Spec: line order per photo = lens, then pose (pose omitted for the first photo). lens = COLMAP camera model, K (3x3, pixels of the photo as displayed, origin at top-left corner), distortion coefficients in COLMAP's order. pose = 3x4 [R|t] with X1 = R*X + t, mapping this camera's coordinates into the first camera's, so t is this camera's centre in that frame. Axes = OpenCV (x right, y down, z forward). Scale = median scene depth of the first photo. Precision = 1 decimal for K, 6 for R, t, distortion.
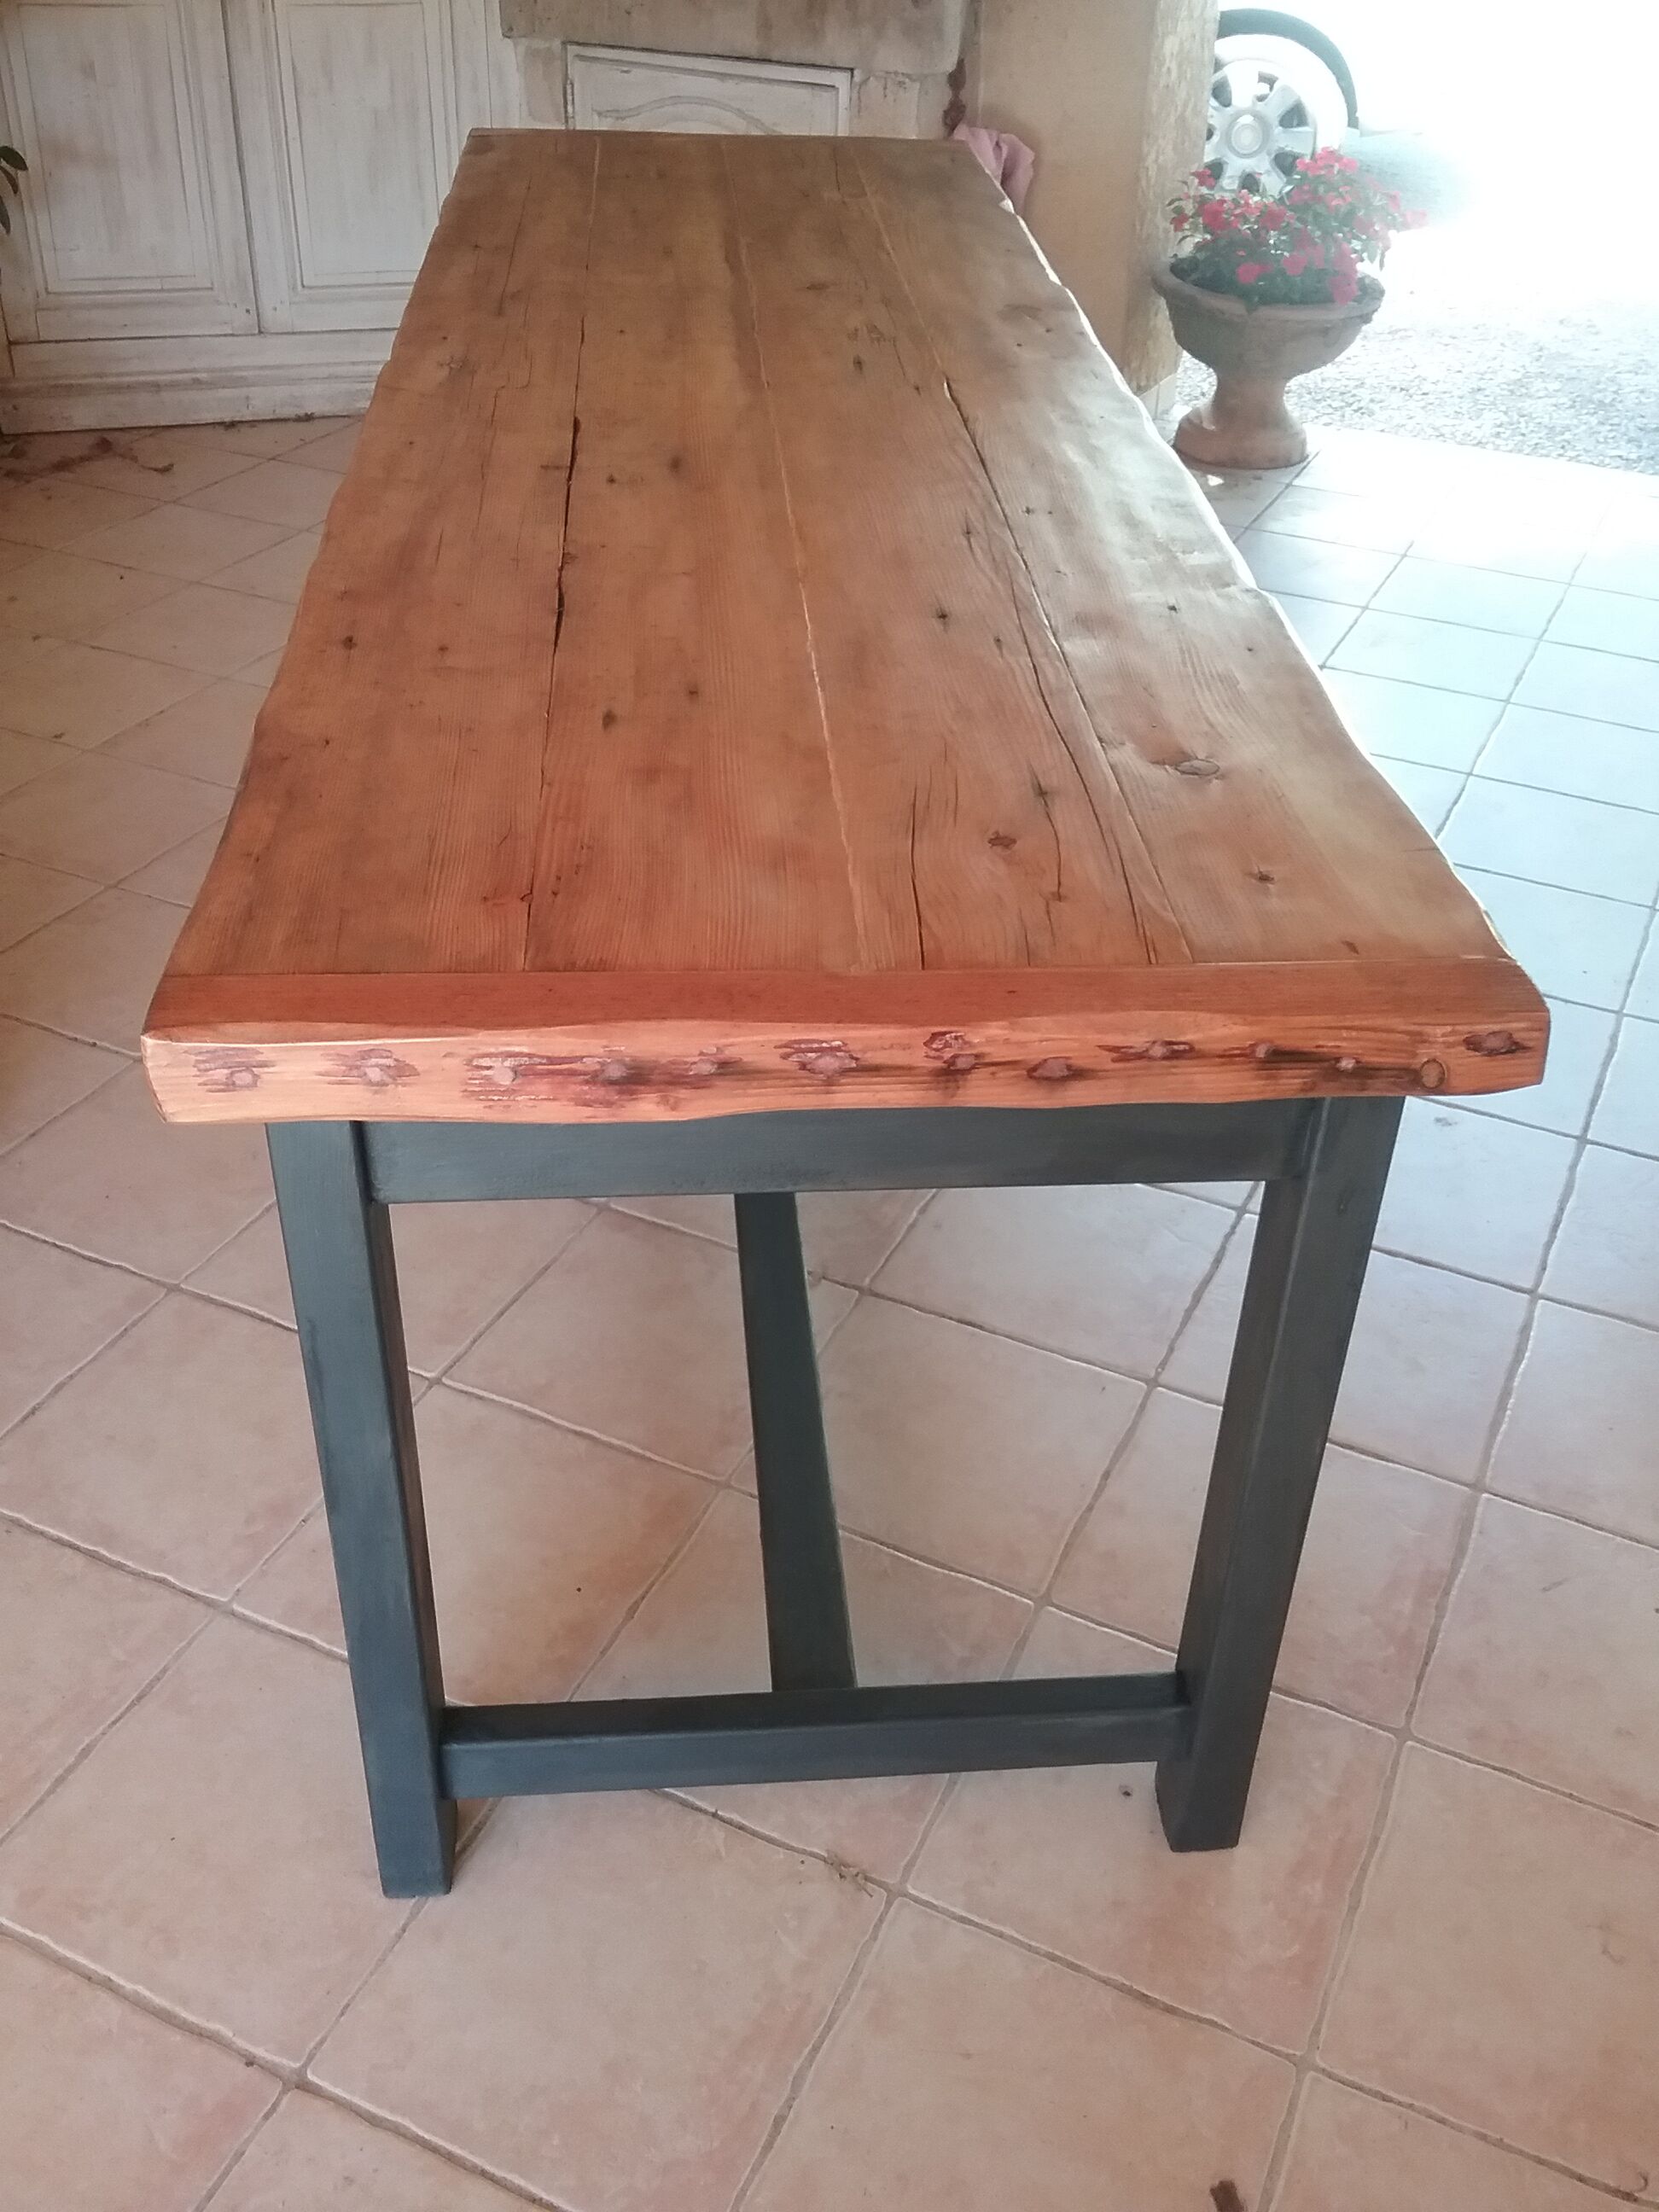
lens RADIAL K [[2053.3, 0, 918.1], [0, 2053.3, 1105.3], [0, 0, 1]] dist [0.098191, -0.178504]
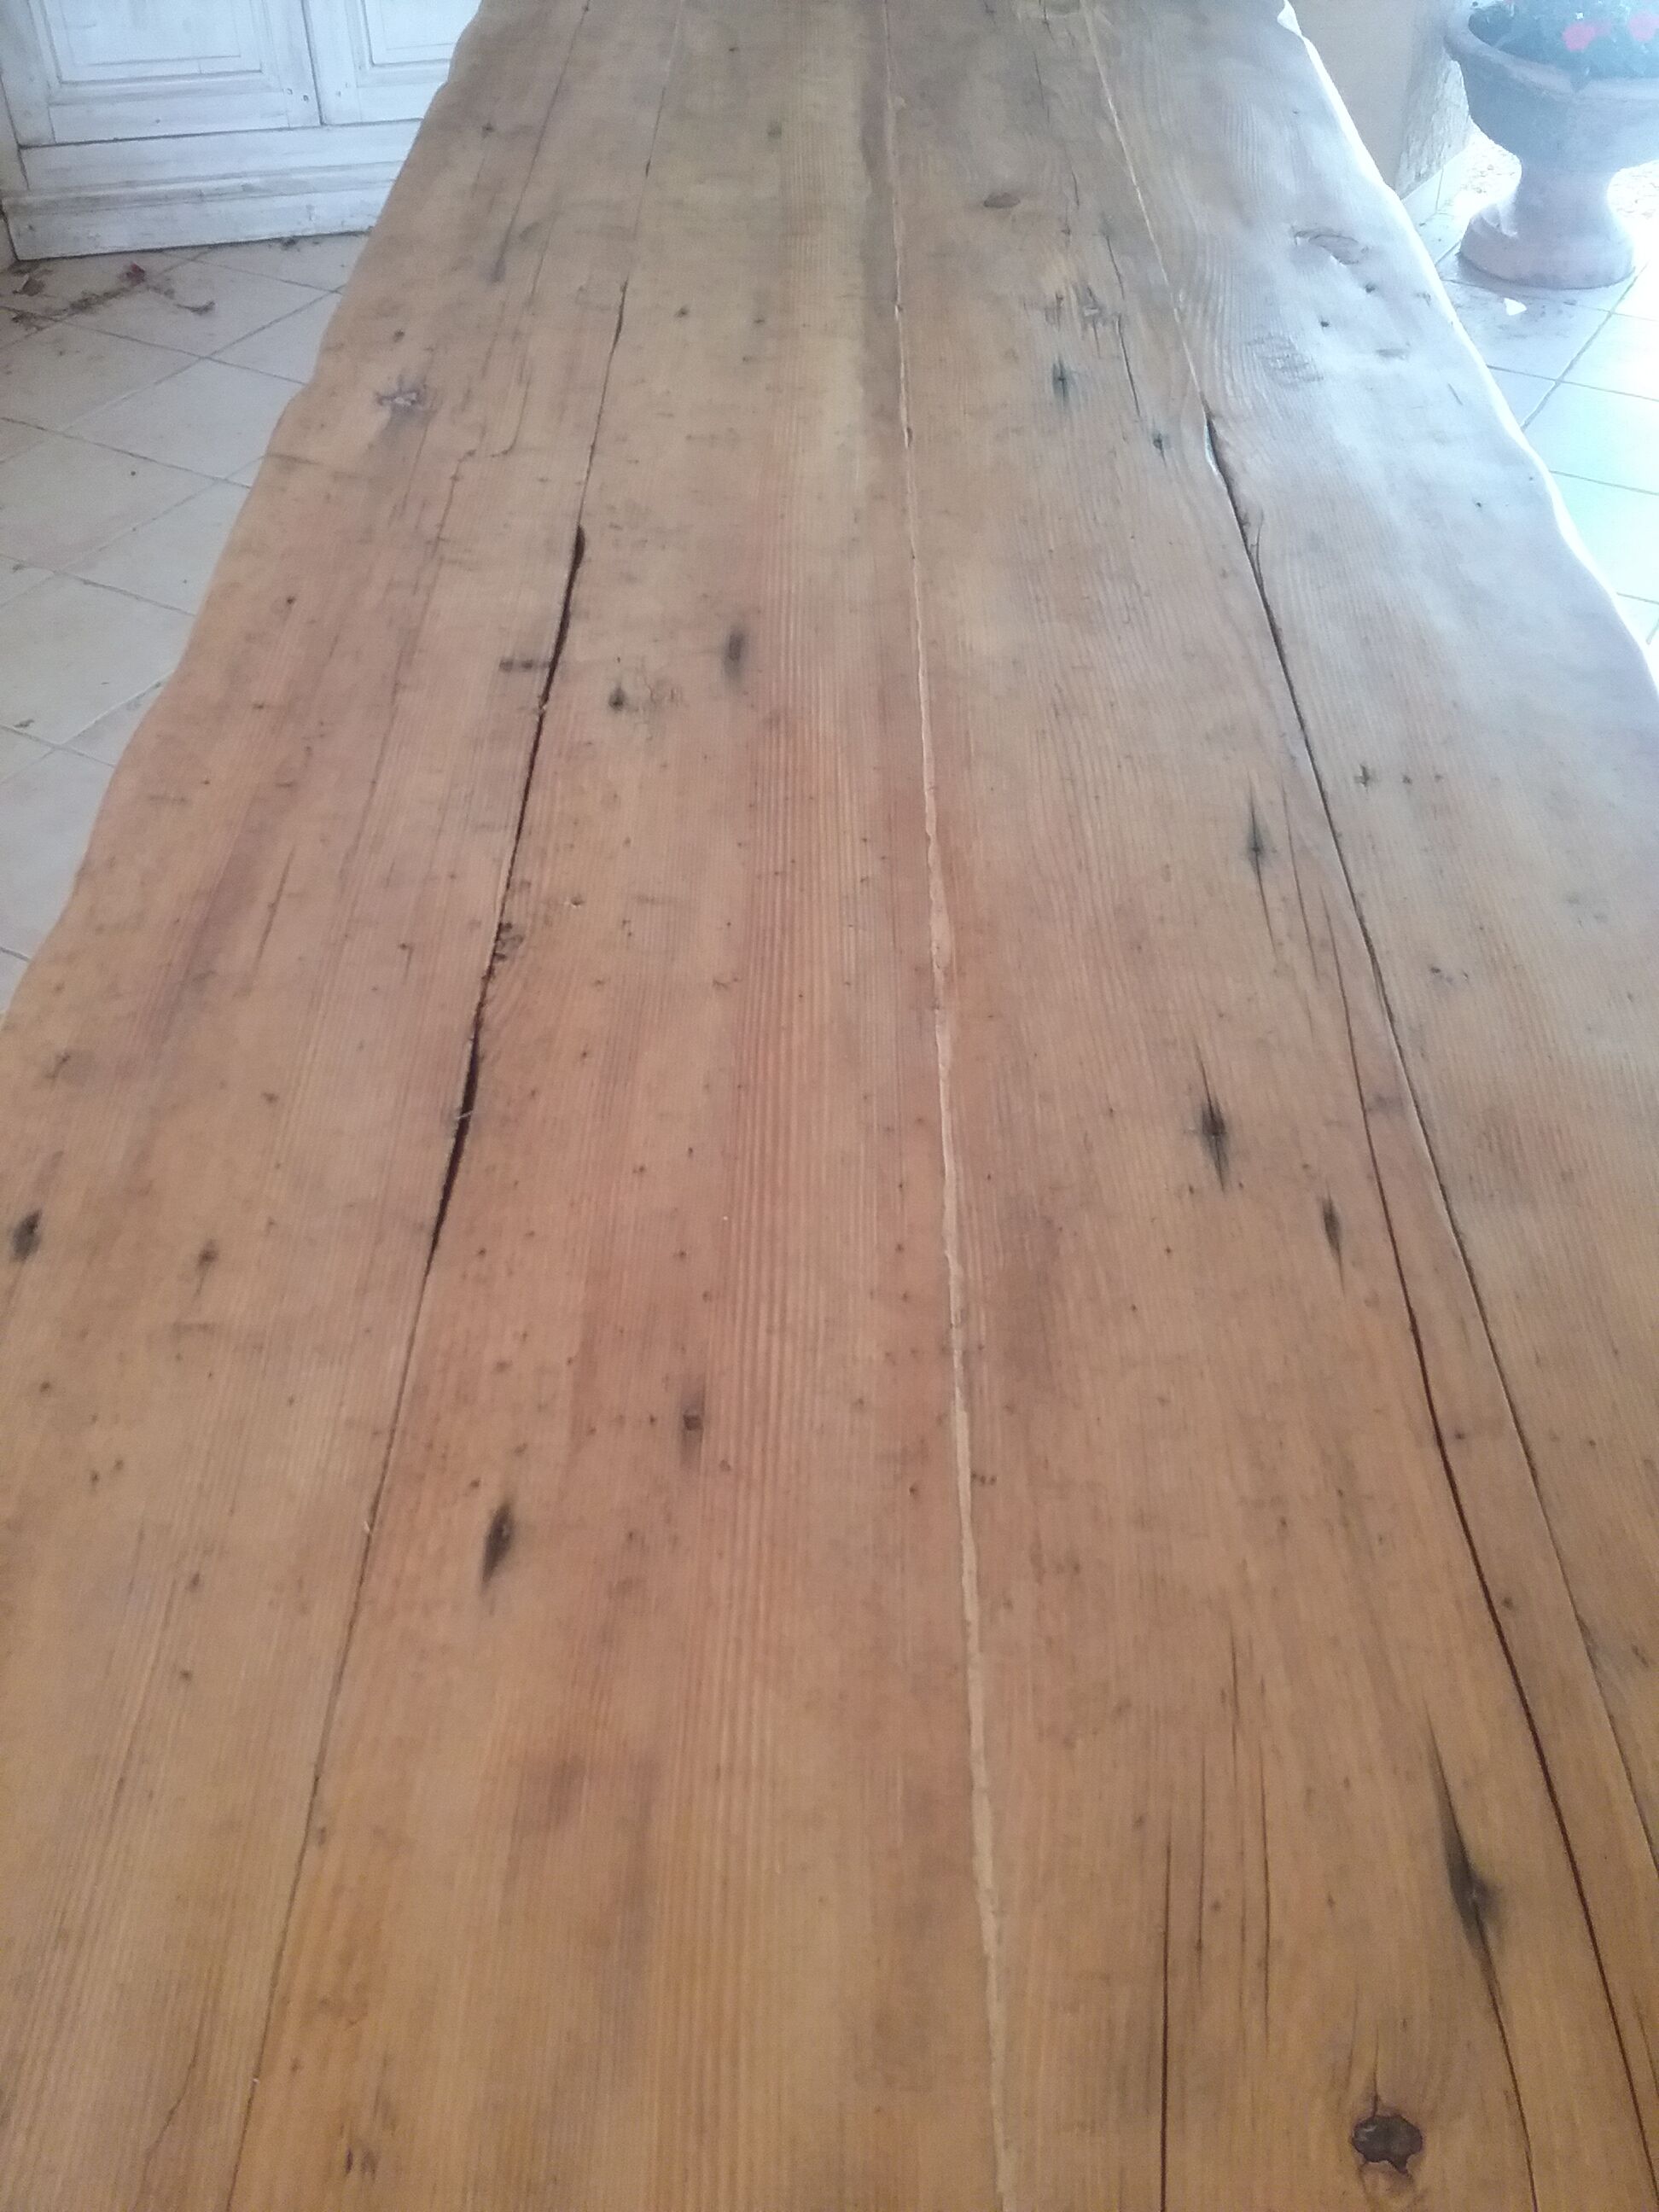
lens RADIAL K [[2053.3, 0, 918.1], [0, 2053.3, 1105.3], [0, 0, 1]] dist [0.098191, -0.178504]
pose [[0.996091, 0.030428, -0.082926, -0.011401], [-0.019230, 0.990979, 0.132630, -0.188997], [0.086214, -0.130516, 0.987691, 0.306655]]
